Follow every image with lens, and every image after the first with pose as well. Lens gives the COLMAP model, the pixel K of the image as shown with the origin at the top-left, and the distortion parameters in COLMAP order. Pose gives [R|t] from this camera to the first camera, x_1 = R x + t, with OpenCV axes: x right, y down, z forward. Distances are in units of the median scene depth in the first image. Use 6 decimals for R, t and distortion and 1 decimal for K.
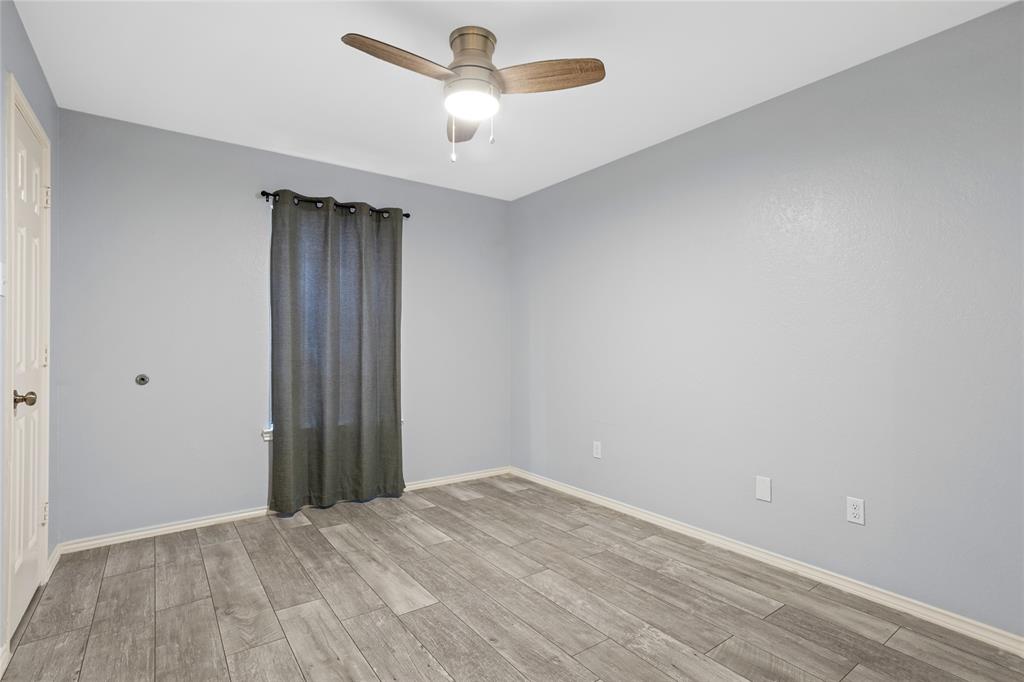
lens RADIAL K [[501.1, 0, 512.0], [0, 501.1, 341.0], [0, 0, 1]] dist [-0.000811, 0.015971]
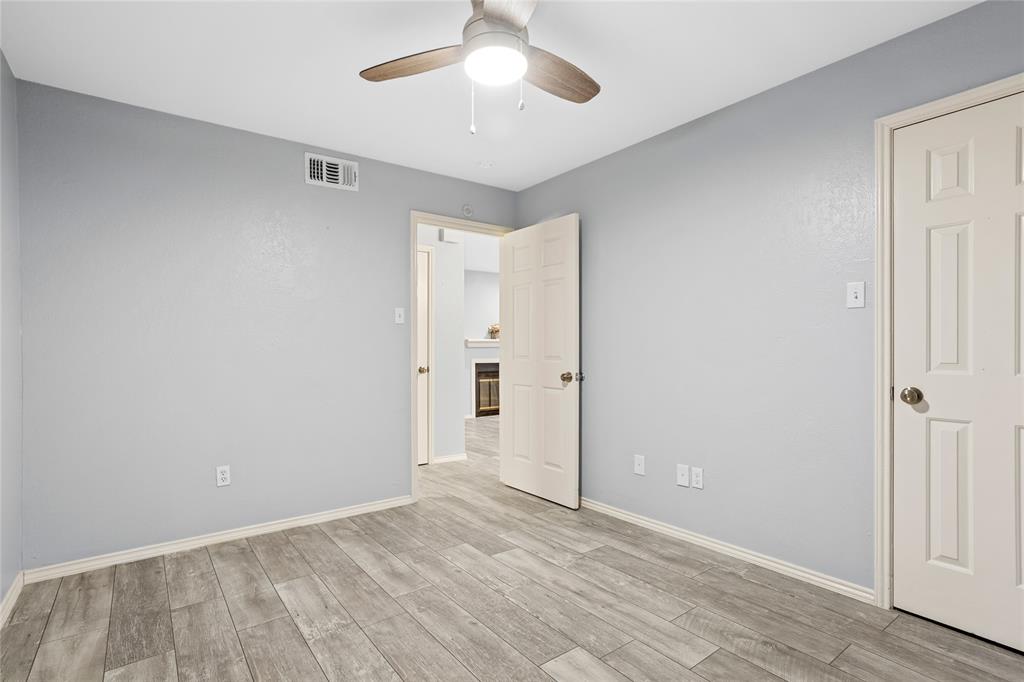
lens RADIAL K [[501.1, 0, 512.0], [0, 501.1, 341.0], [0, 0, 1]] dist [-0.000811, 0.015971]
pose [[-0.999771, 0.001960, -0.021312, -0.088304], [0.002291, 0.999876, -0.015551, 0.012694], [0.021279, -0.015596, -0.999652, 1.878110]]
